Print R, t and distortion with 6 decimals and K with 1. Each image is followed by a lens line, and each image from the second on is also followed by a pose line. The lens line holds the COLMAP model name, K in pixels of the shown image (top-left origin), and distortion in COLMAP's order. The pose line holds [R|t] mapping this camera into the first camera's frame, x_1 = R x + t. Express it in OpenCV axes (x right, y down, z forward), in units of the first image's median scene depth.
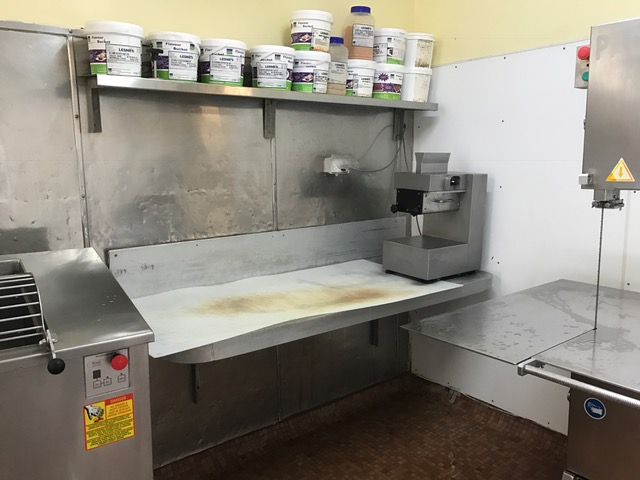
lens RADIAL K [[529.7, 0, 320.0], [0, 529.7, 240.0], [0, 0, 1]] dist [0.006623, 0.001328]
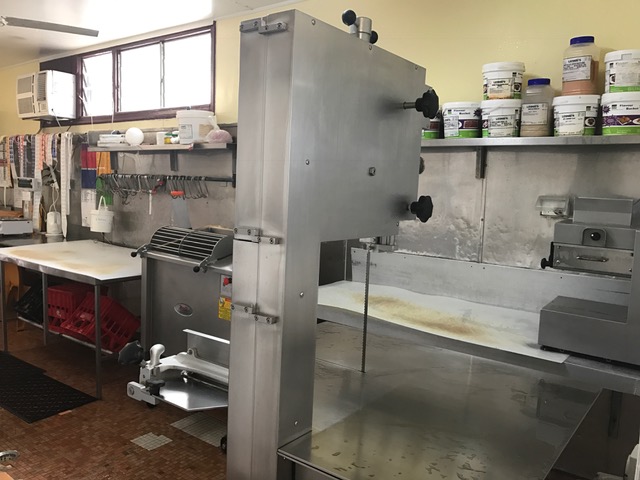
lens RADIAL K [[529.7, 0, 320.0], [0, 529.7, 240.0], [0, 0, 1]] dist [0.006623, 0.001328]
pose [[0.248140, 0.119020, -0.961385, 0.889703], [-0.190504, 0.979040, 0.072035, -0.079887], [0.949808, 0.165273, 0.265612, 0.391348]]
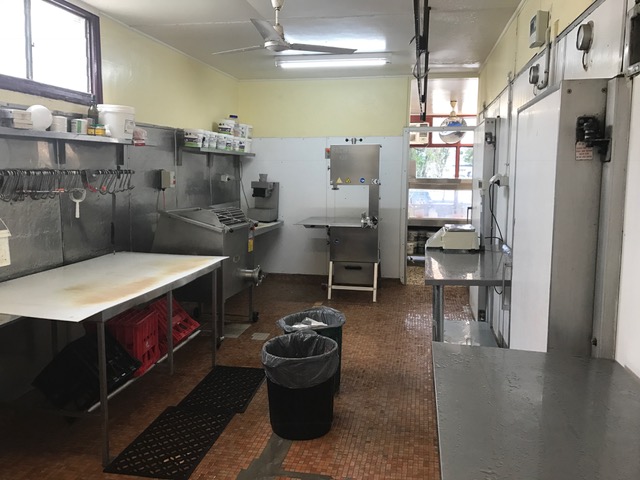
lens RADIAL K [[529.7, 0, 320.0], [0, 529.7, 240.0], [0, 0, 1]] dist [0.006623, 0.001328]
pose [[0.760155, -0.070881, 0.645864, -1.290871], [0.085319, 0.996314, 0.008925, 0.162356], [-0.644116, 0.048320, 0.763400, -1.167849]]
